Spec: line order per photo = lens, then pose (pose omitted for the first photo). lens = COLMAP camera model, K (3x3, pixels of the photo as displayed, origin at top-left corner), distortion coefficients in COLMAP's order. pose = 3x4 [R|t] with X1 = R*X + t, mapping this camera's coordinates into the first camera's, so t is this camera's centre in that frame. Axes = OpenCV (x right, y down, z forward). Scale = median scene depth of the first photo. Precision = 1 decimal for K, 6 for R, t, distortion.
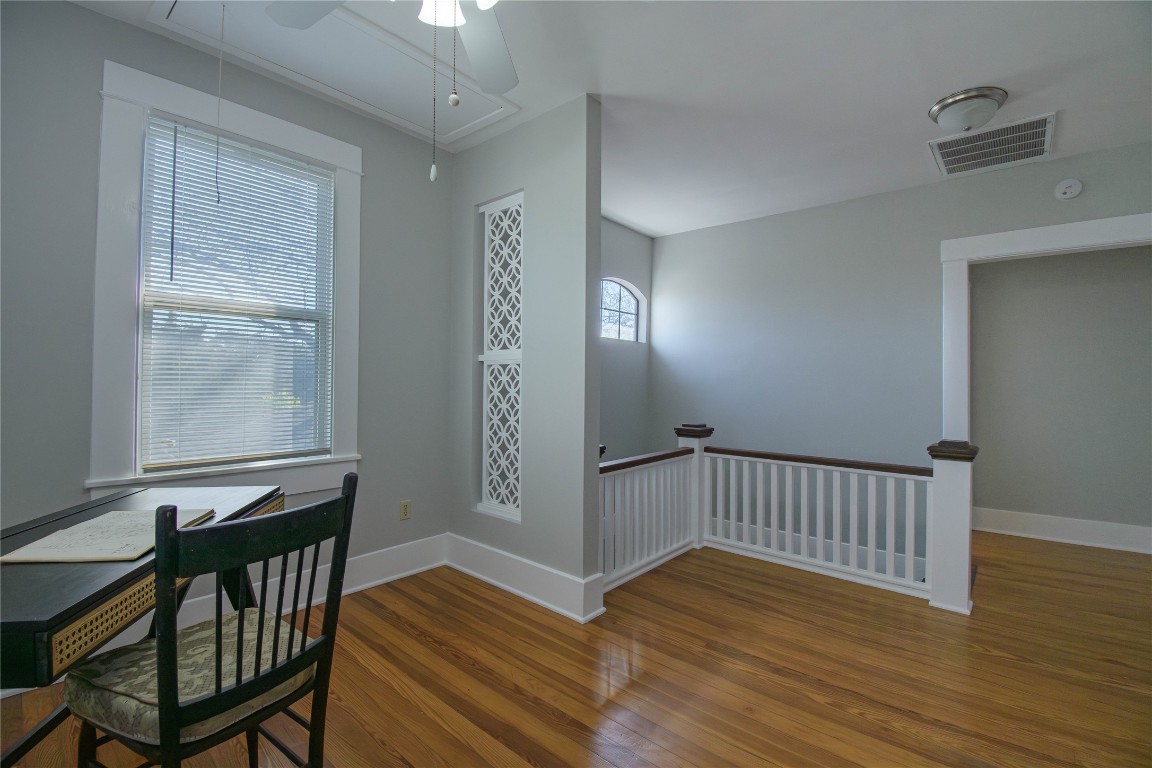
lens RADIAL K [[496.6, 0, 576.0], [0, 496.6, 384.0], [0, 0, 1]] dist [-0.001458, -0.000246]
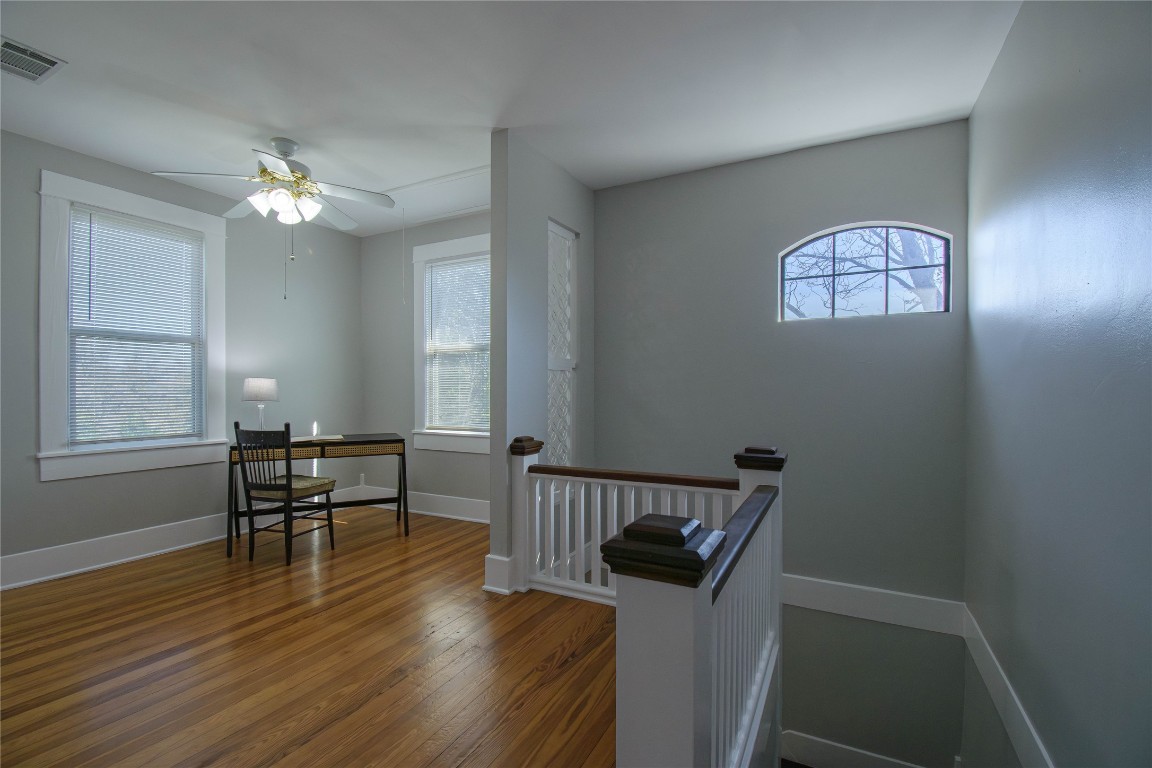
lens RADIAL K [[521.6, 0, 573.1], [0, 521.6, 393.5], [0, 0, 1]] dist [-0.000041, -0.000056]
pose [[0.235448, 0.004977, -0.971874, 1.224425], [0.002354, 0.999981, 0.005691, 0.008951], [0.971884, -0.003627, 0.235431, 0.887454]]
